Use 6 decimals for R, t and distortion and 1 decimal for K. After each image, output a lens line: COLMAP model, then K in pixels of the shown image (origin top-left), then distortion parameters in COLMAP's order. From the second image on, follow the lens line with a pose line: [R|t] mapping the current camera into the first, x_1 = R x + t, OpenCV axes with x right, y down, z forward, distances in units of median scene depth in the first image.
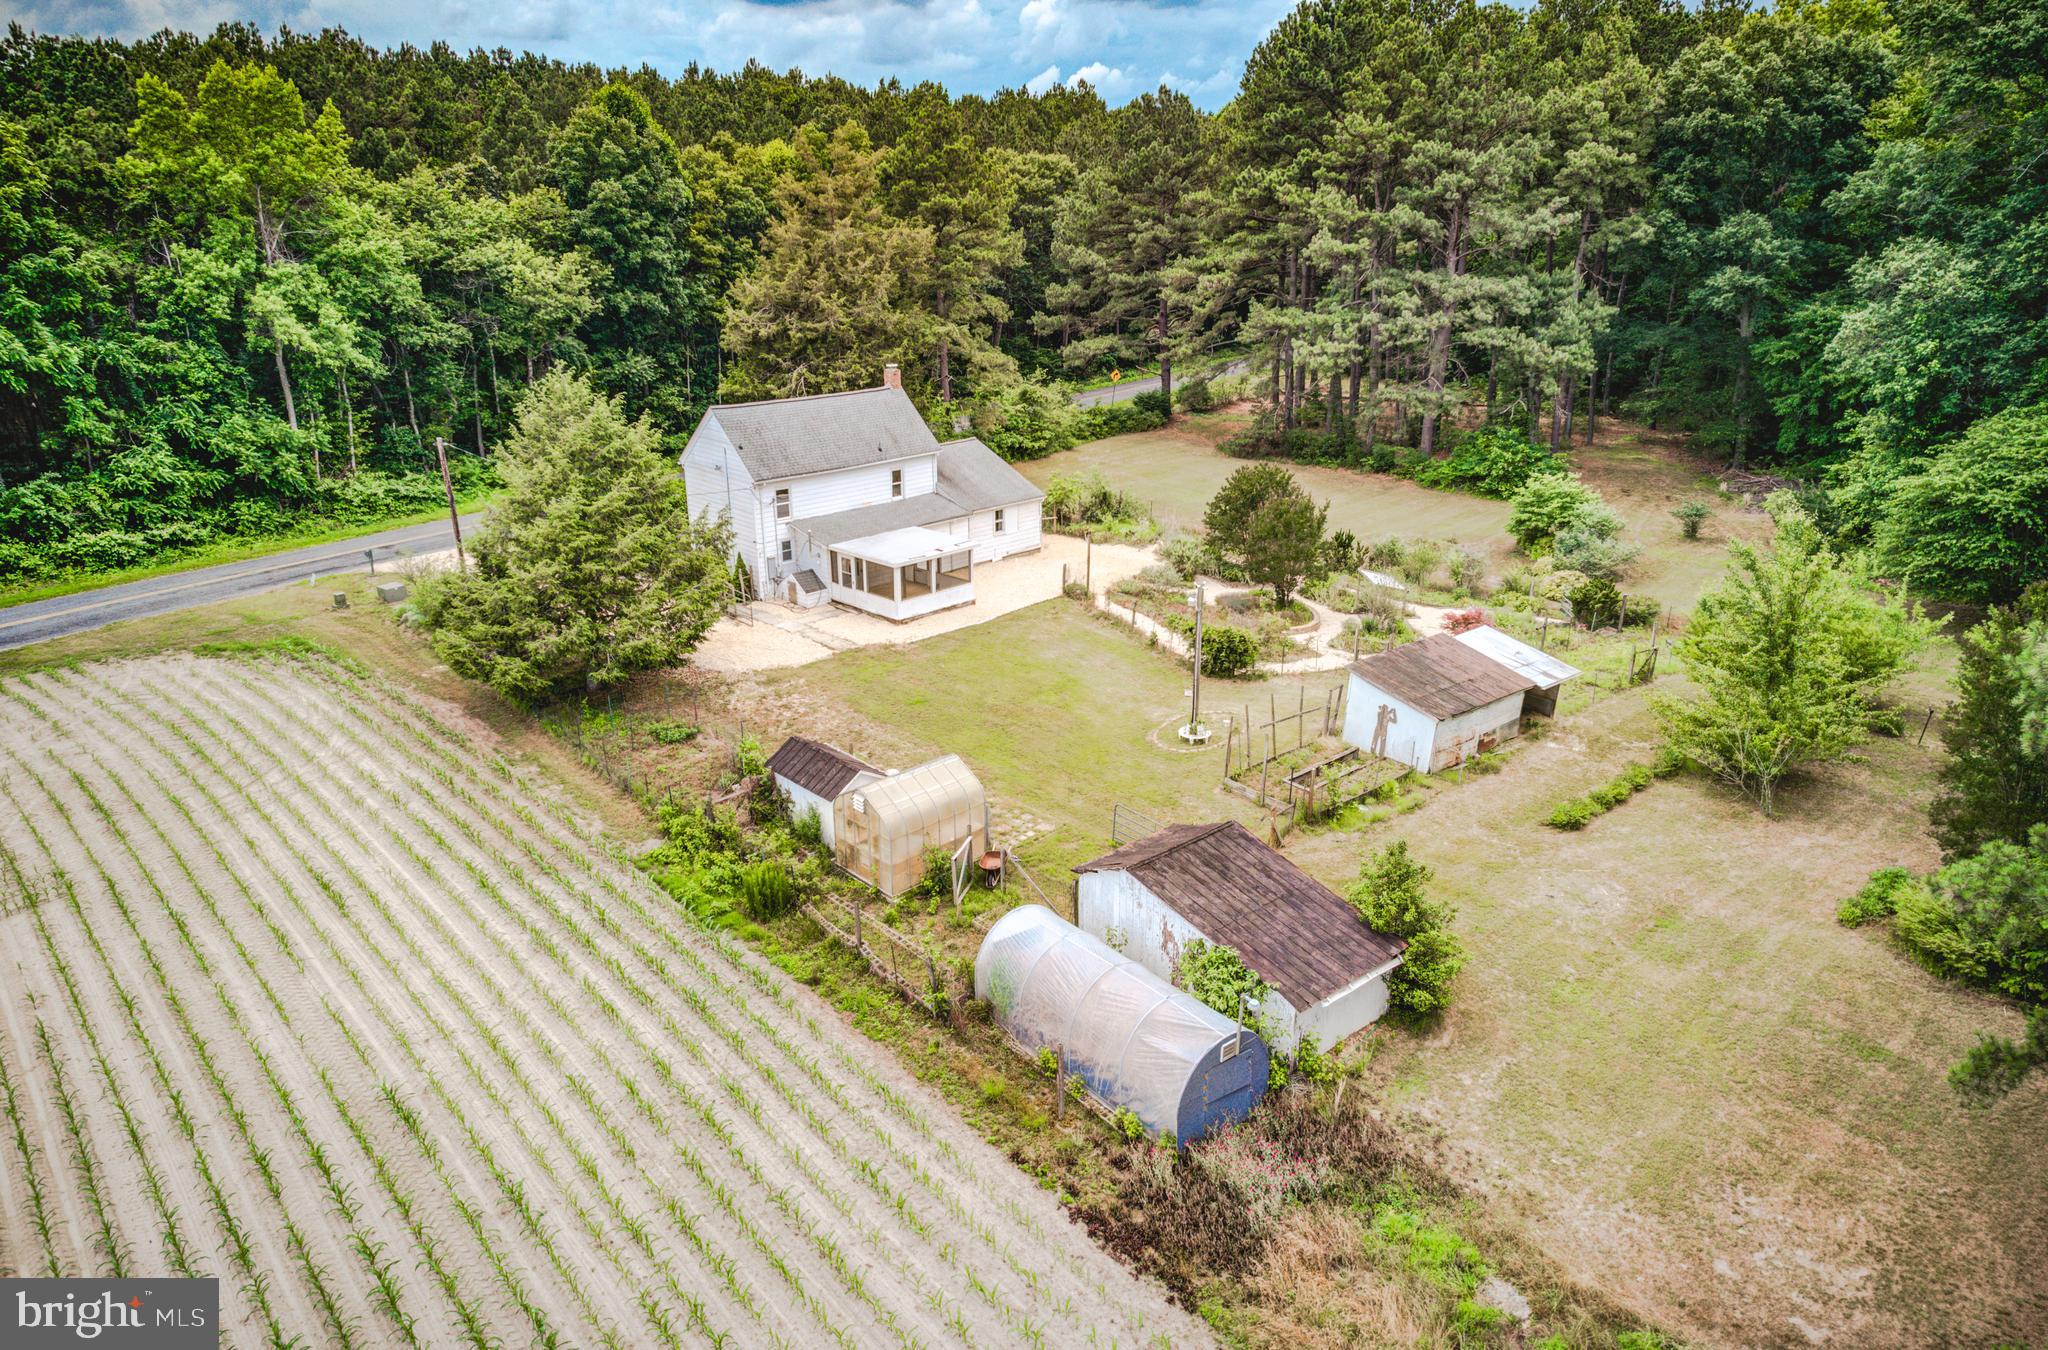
lens RADIAL K [[1271.0, 0, 1024.0], [0, 1271.0, 675.0], [0, 0, 1]] dist [0.108206, -0.093809]
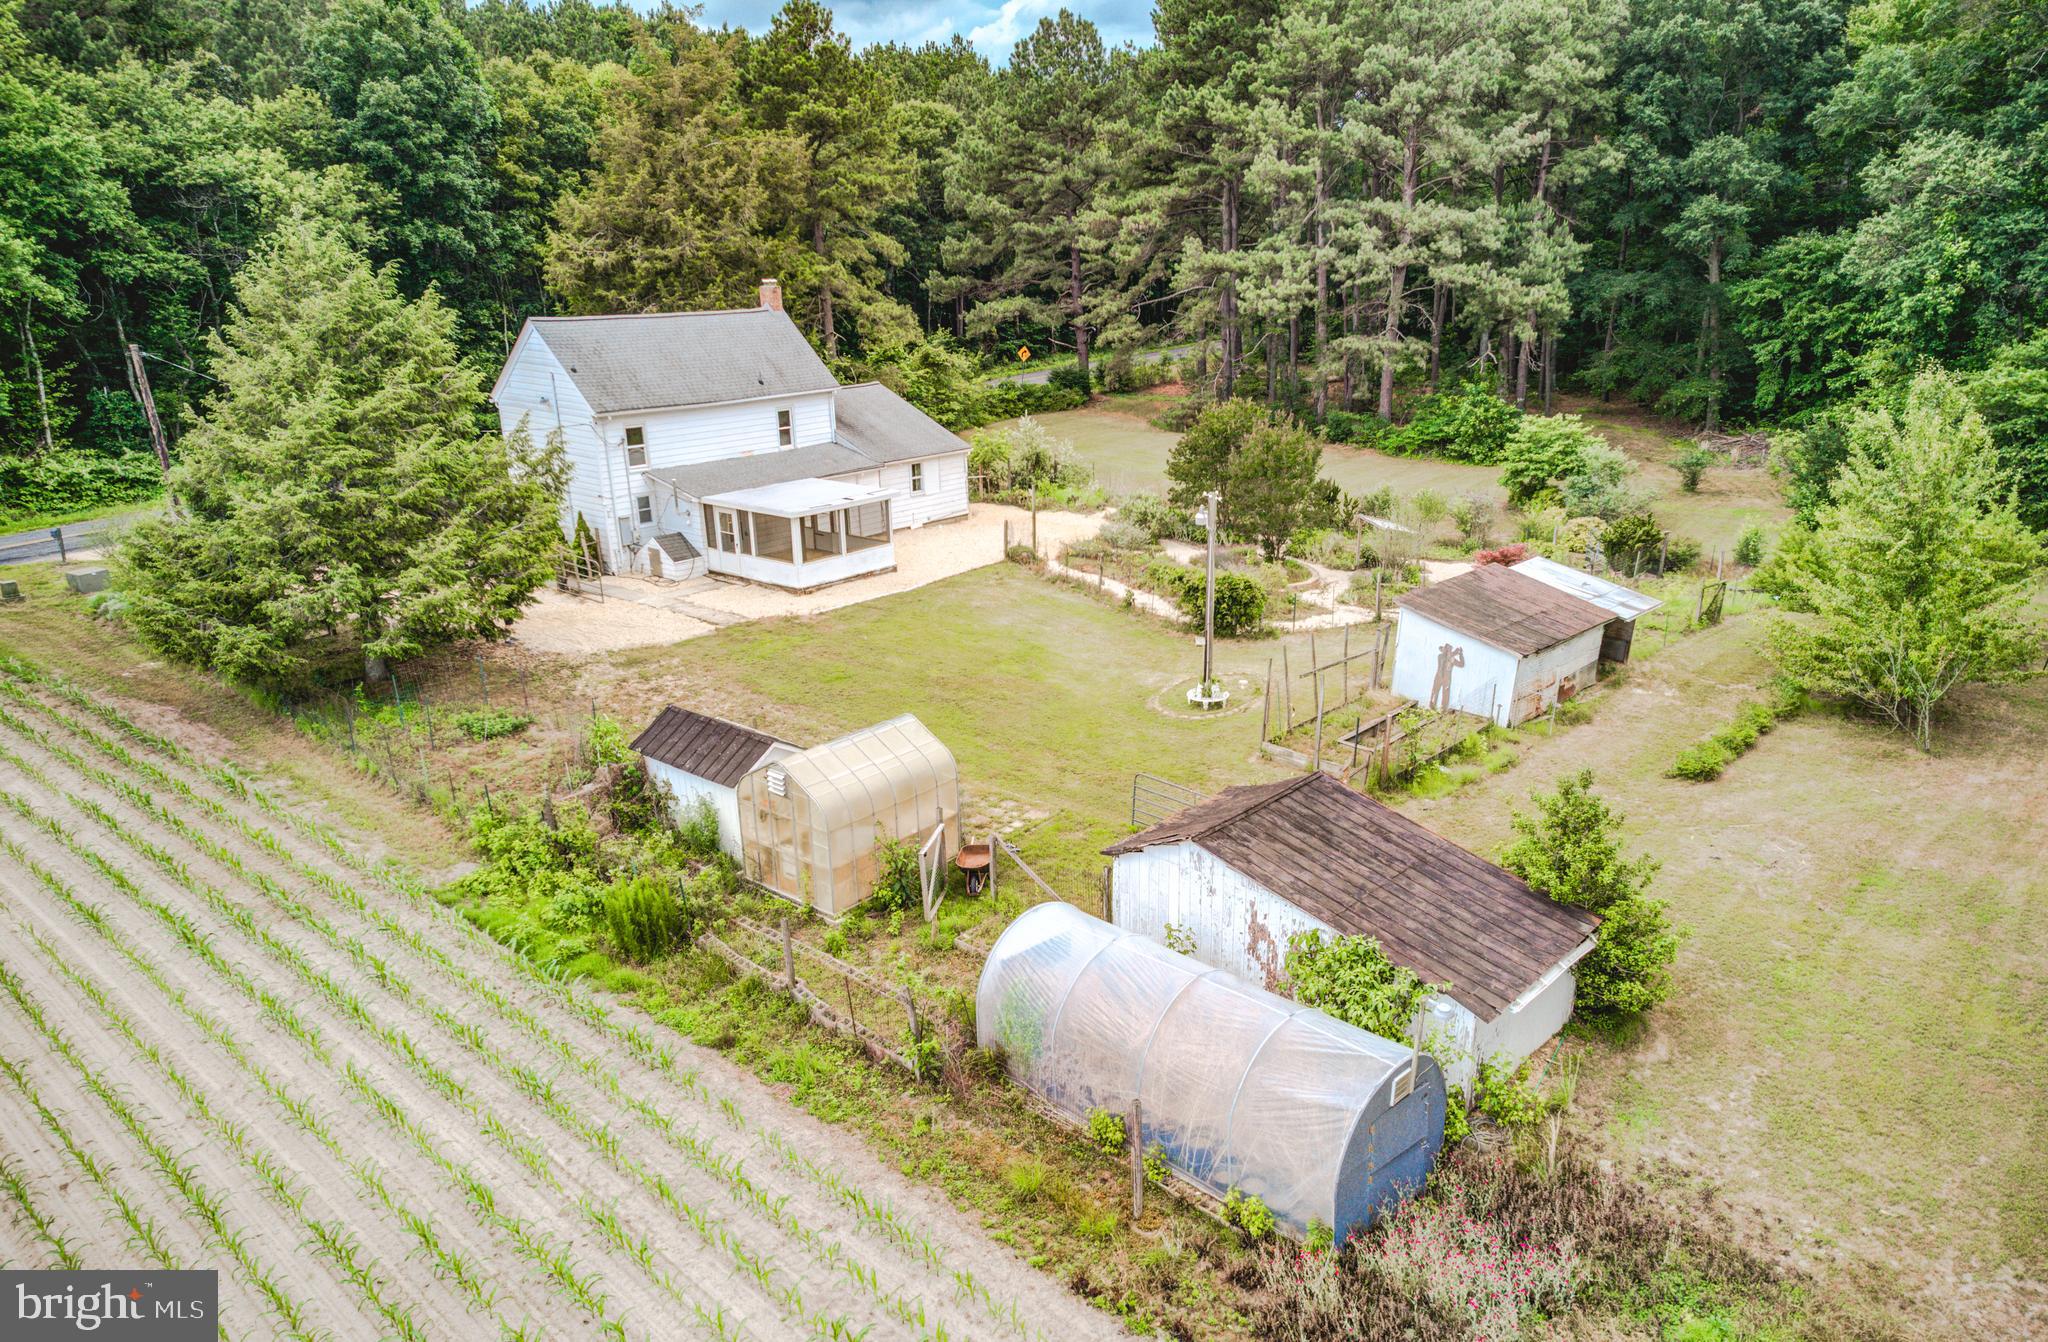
lens RADIAL K [[1351.6, 0, 1083.6], [0, 1351.6, 730.3], [0, 0, 1]] dist [0.088686, -0.062881]
pose [[0.991013, -0.048822, 0.124538, -0.033035], [0.048927, 0.998800, 0.002214, 0.046819], [-0.124496, 0.003899, 0.992212, 0.152828]]
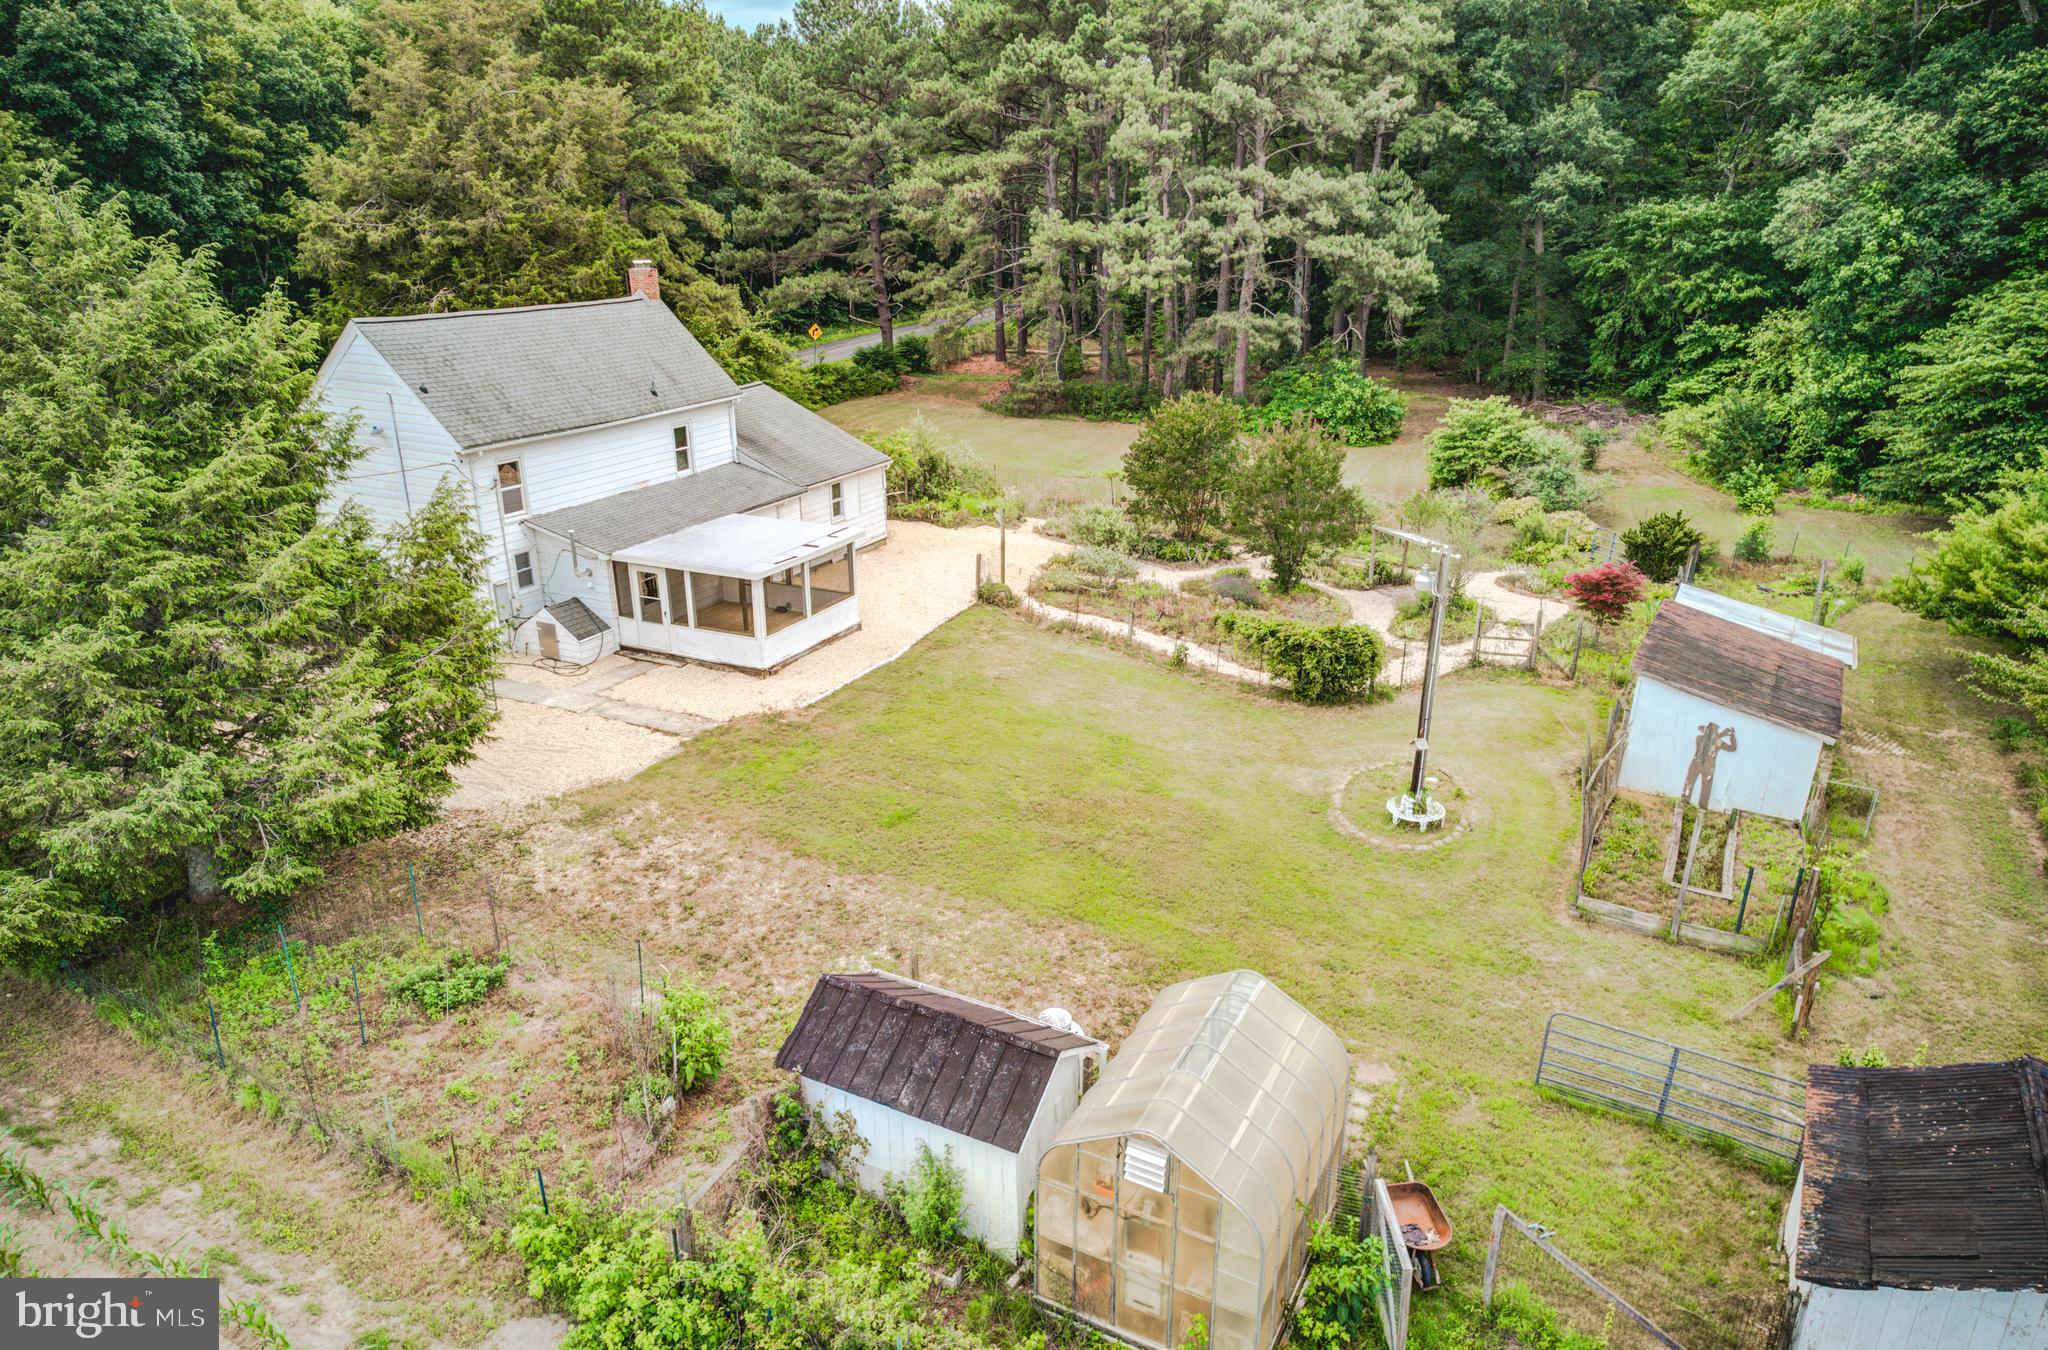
lens RADIAL K [[1294.0, 0, 1019.3], [0, 1294.0, 676.8], [0, 0, 1]] dist [0.085535, -0.053862]
pose [[0.947475, -0.112919, 0.299232, -0.158117], [0.113416, 0.993423, 0.015765, -0.033833], [-0.299044, 0.019001, 0.954050, 0.373645]]
